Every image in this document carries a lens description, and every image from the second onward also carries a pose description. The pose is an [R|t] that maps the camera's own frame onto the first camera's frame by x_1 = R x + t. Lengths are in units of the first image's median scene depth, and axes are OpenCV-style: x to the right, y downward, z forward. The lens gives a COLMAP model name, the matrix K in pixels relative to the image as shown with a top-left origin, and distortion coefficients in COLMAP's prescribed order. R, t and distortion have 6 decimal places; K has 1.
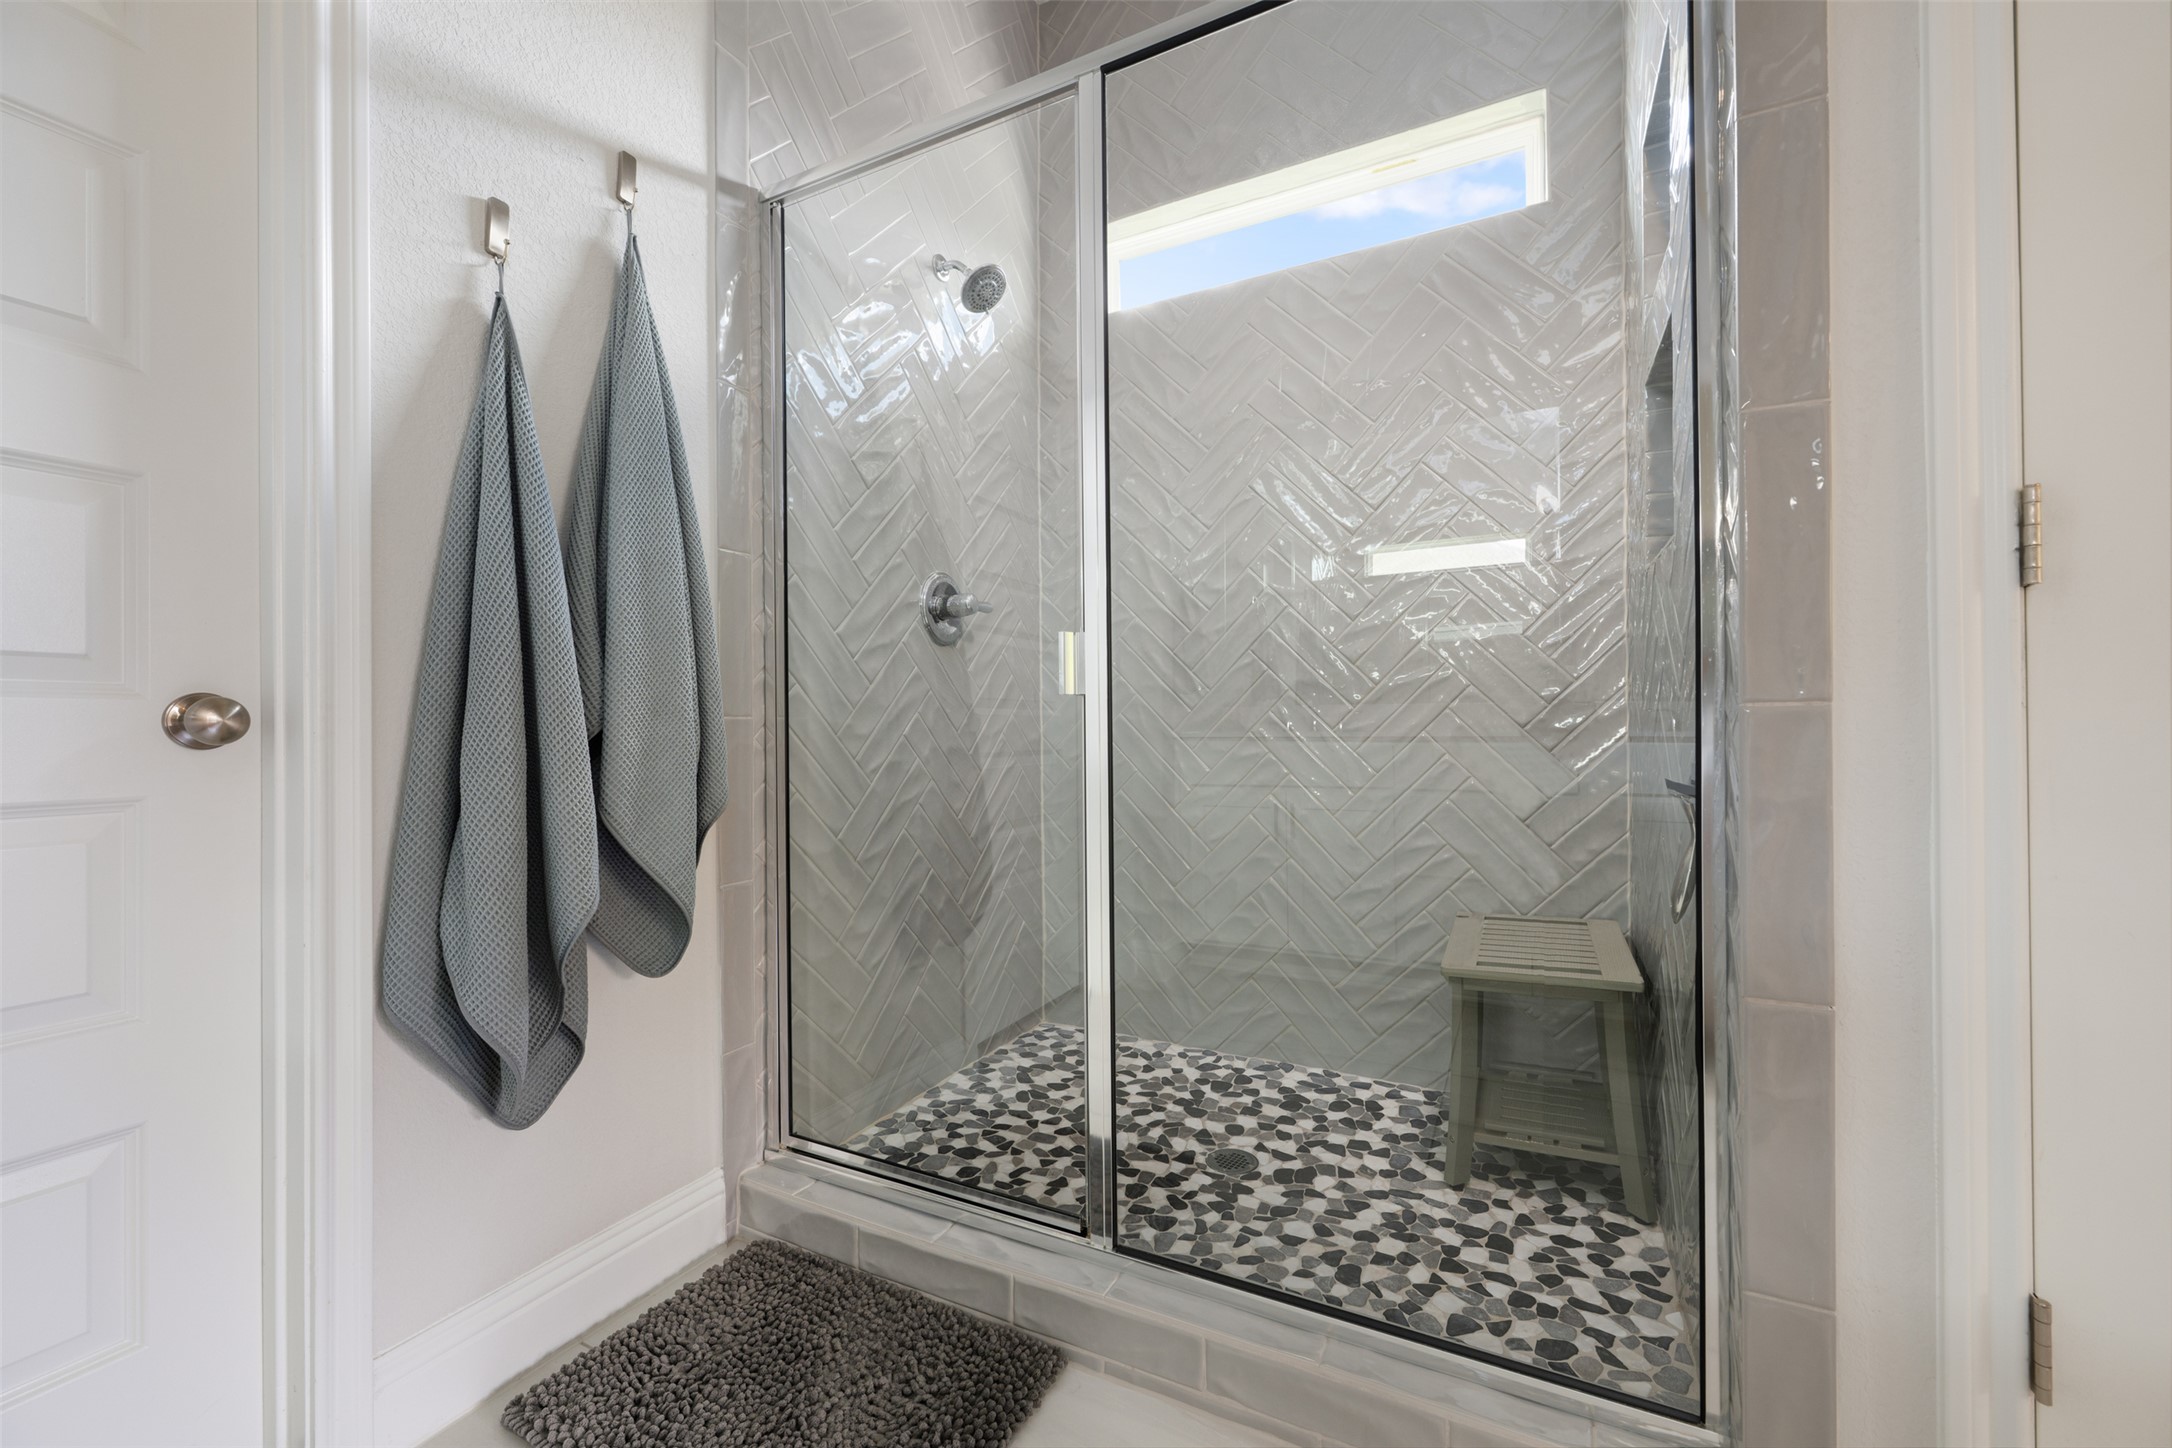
lens RADIAL K [[865.4, 0, 1086.0], [0, 865.4, 724.0], [0, 0, 1]] dist [0.000522, 0.000031]
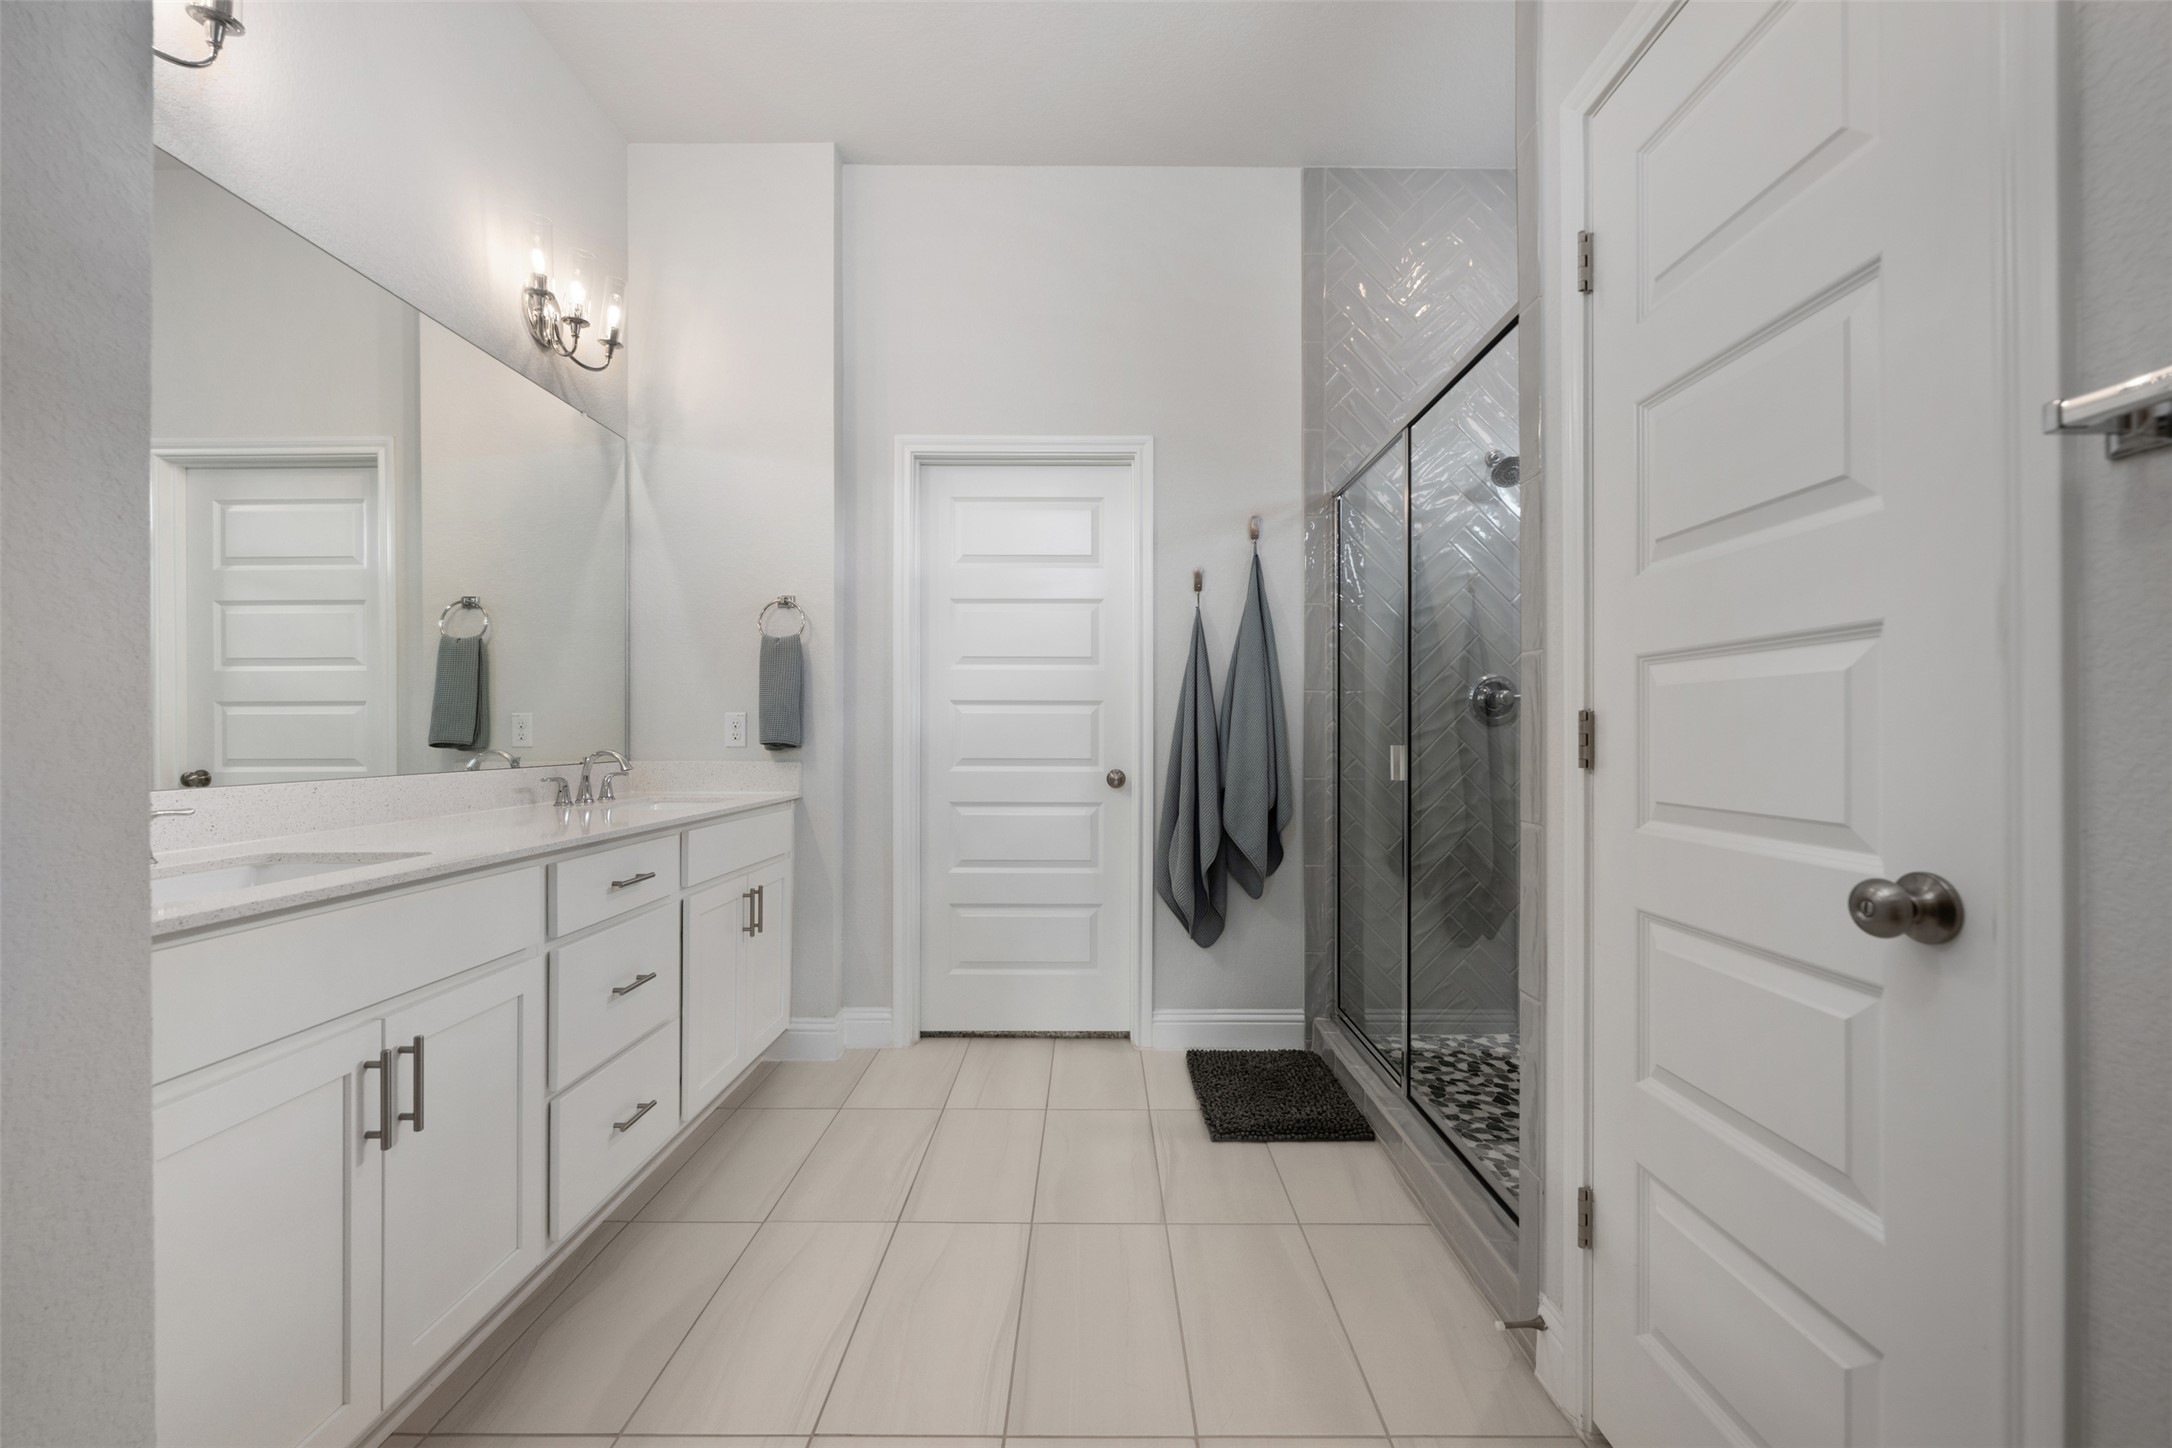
lens RADIAL K [[865.4, 0, 1086.0], [0, 865.4, 724.0], [0, 0, 1]] dist [0.000522, 0.000031]
pose [[0.457527, -0.003702, -0.889188, 0.970974], [-0.000399, 0.999990, -0.004368, -0.108912], [0.889196, 0.002353, 0.457521, -0.293717]]
